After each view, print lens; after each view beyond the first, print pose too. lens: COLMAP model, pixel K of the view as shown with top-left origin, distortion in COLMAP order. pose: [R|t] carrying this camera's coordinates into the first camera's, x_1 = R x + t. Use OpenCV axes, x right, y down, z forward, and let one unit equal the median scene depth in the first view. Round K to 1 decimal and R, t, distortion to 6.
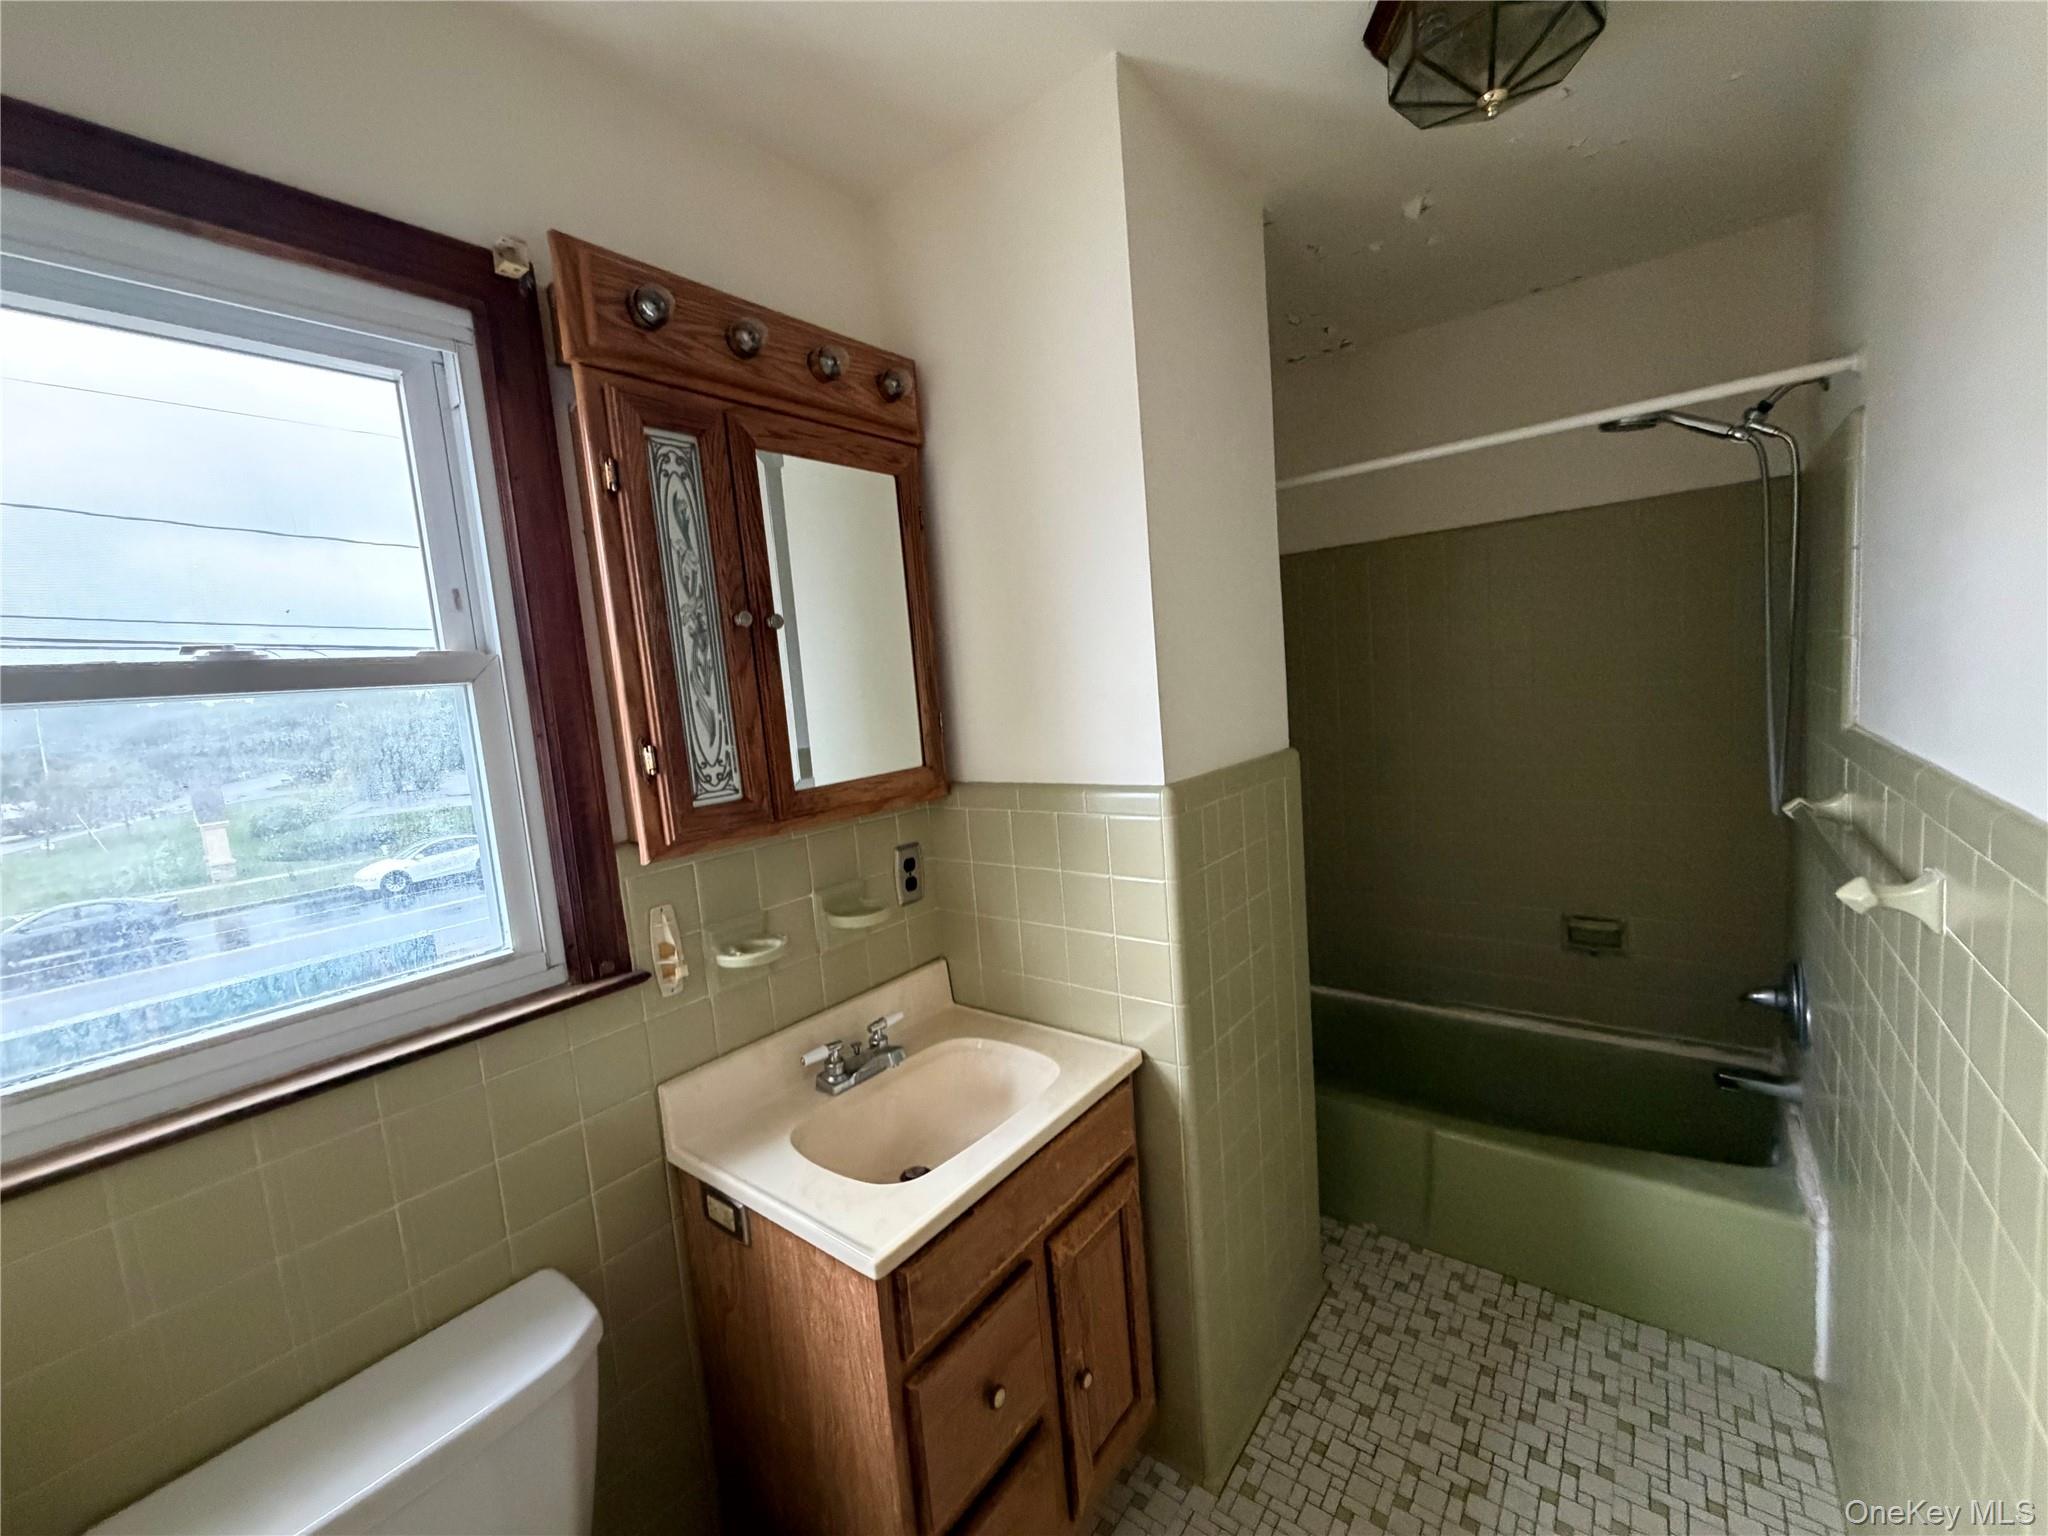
lens RADIAL K [[817.3, 0, 1025.7], [0, 817.3, 769.4], [0, 0, 1]] dist [-0.000332, 0.000188]
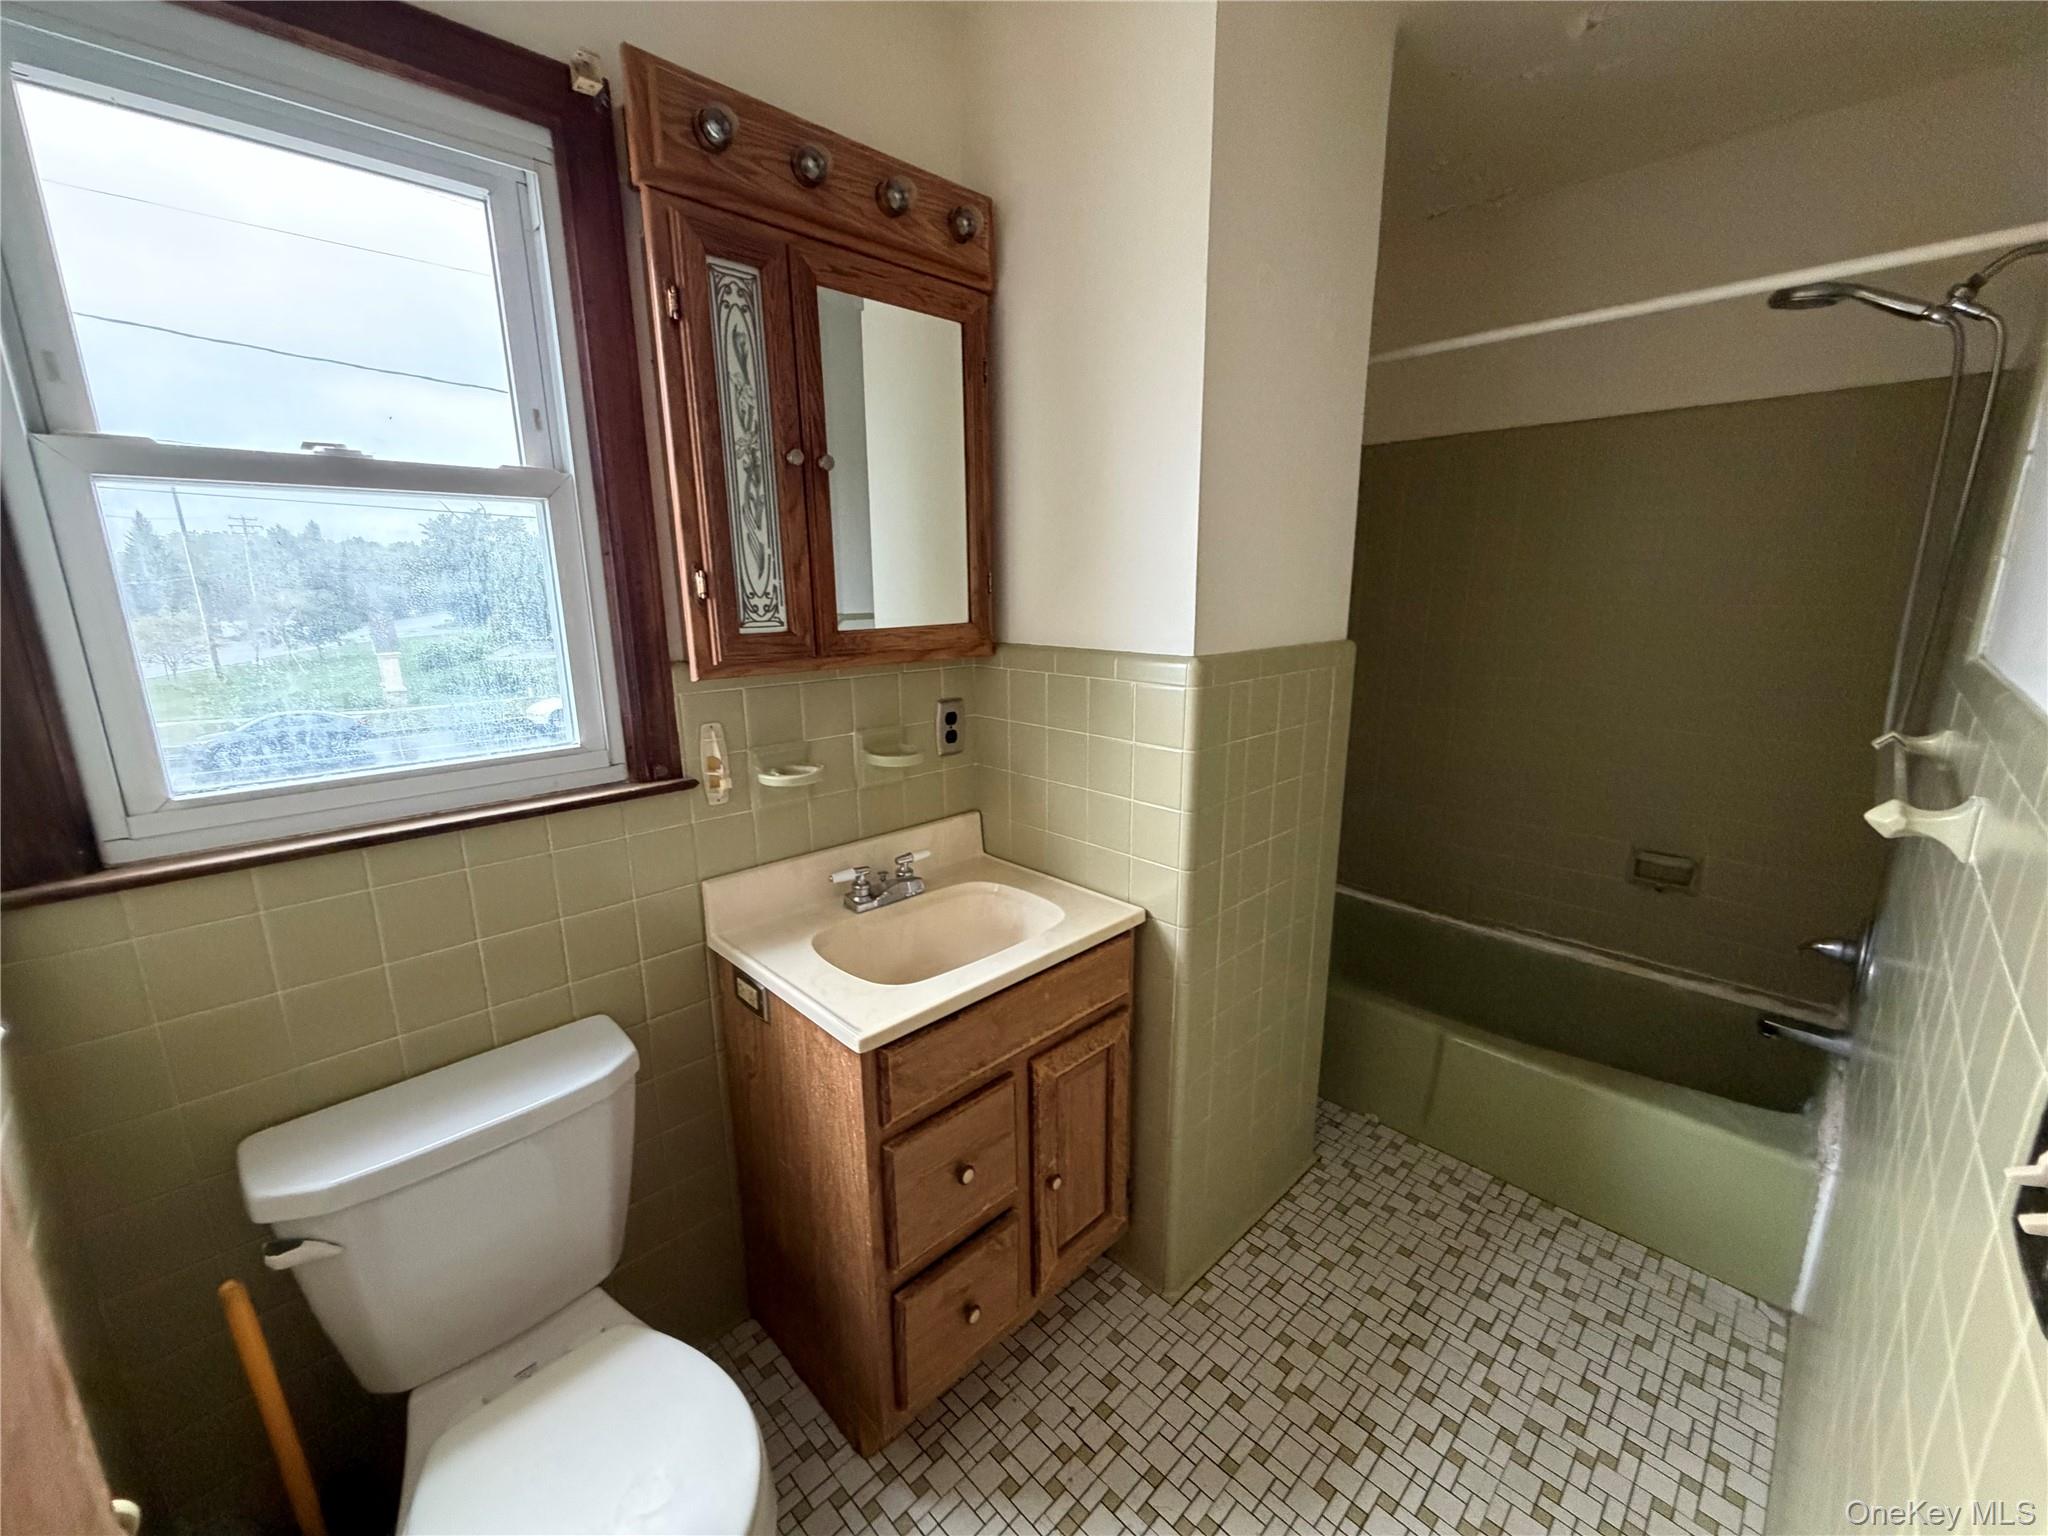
lens RADIAL K [[817.3, 0, 1023.2], [0, 817.3, 767.6], [0, 0, 1]] dist [-0.000332, 0.000188]
pose [[0.988145, 0.102043, -0.114706, 0.090294], [-0.086834, 0.987630, 0.130562, 0.040439], [0.126610, -0.119054, 0.984782, -0.033887]]
